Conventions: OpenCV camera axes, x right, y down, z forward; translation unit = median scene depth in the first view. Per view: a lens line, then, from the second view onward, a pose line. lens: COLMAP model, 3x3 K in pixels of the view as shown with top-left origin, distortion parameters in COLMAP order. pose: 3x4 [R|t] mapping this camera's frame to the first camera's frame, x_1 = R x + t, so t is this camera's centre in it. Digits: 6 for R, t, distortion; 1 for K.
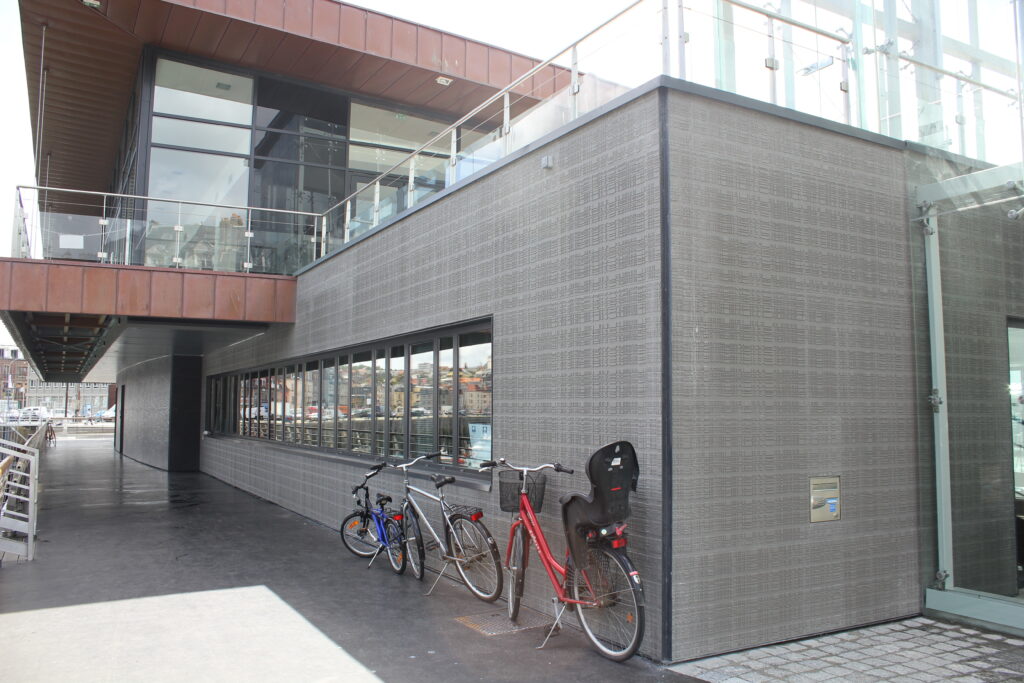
lens RADIAL K [[859.4, 0, 516.5], [0, 859.4, 332.5], [0, 0, 1]] dist [-0.147978, 0.090879]
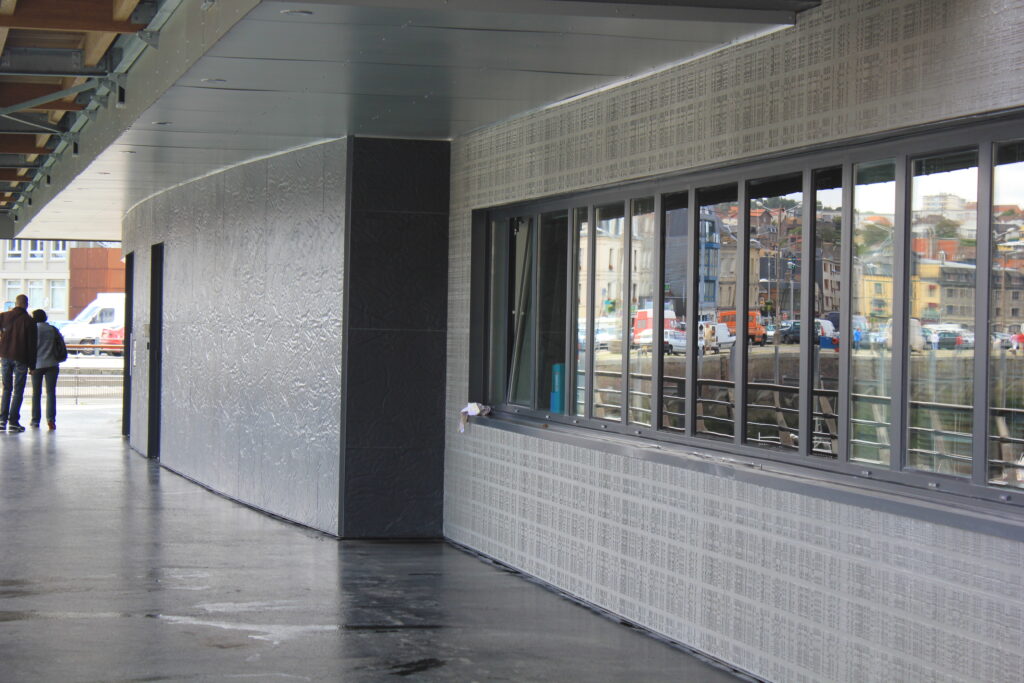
lens RADIAL K [[2441.4, 0, 515.2], [0, 2441.4, 338.0], [0, 0, 1]] dist [0.027950, 0.000000]
pose [[0.963520, 0.020861, -0.266821, -0.258997], [0.004365, 0.995600, 0.093603, 0.034207], [0.267600, -0.091353, 0.959190, 0.410691]]
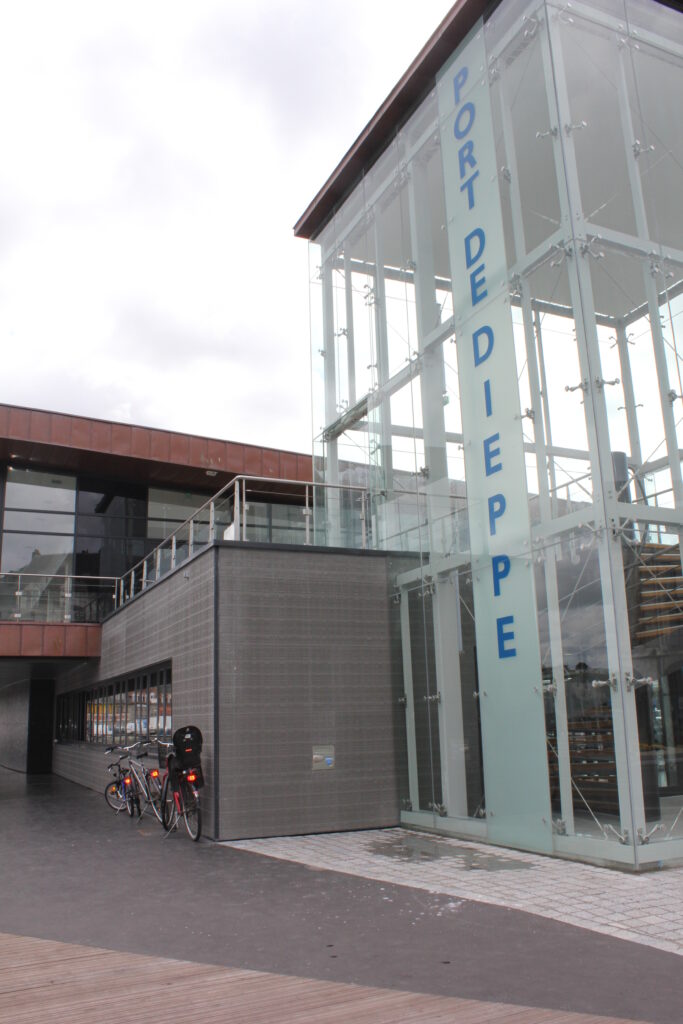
lens RADIAL K [[859.4, 0, 342.1], [0, 859.4, 511.1], [0, 0, 1]] dist [-0.147978, 0.090879]
pose [[0.996389, -0.052701, -0.066577, 0.303669], [0.042249, 0.987837, -0.149645, -0.028358], [0.073654, 0.146292, 0.986496, -0.484957]]
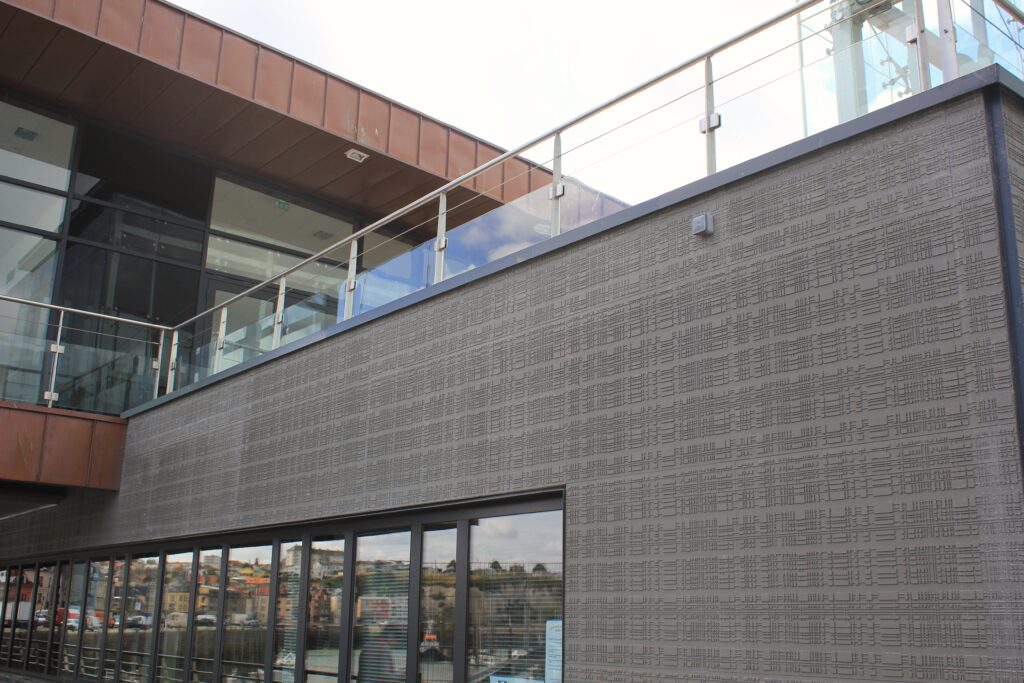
lens RADIAL K [[1062.9, 0, 518.9], [0, 1062.9, 338.6], [0, 0, 1]] dist [-0.080118, 0.000000]
pose [[0.984584, 0.062109, 0.163513, -0.124547], [-0.033066, 0.984069, -0.174686, 0.004919], [-0.171758, 0.166587, 0.970952, 0.204168]]
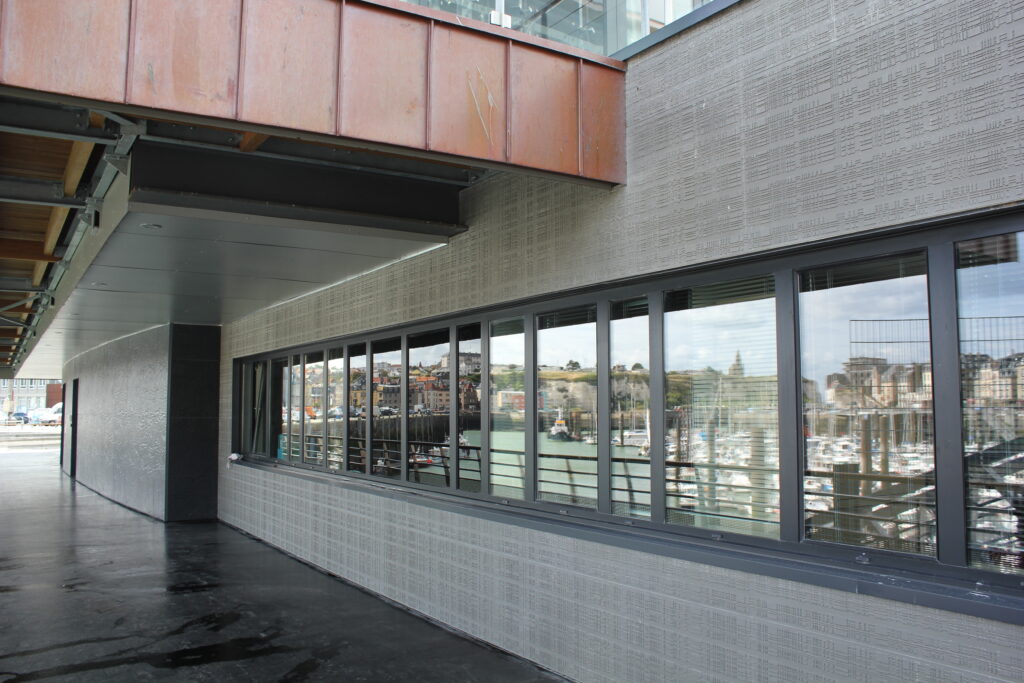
lens RADIAL K [[859.4, 0, 517.3], [0, 859.4, 336.0], [0, 0, 1]] dist [-0.147978, 0.090879]
pose [[0.997947, 0.000776, 0.064037, -0.407254], [-0.001124, 0.999985, 0.005409, 0.063602], [-0.064031, -0.005470, 0.997933, 0.790238]]
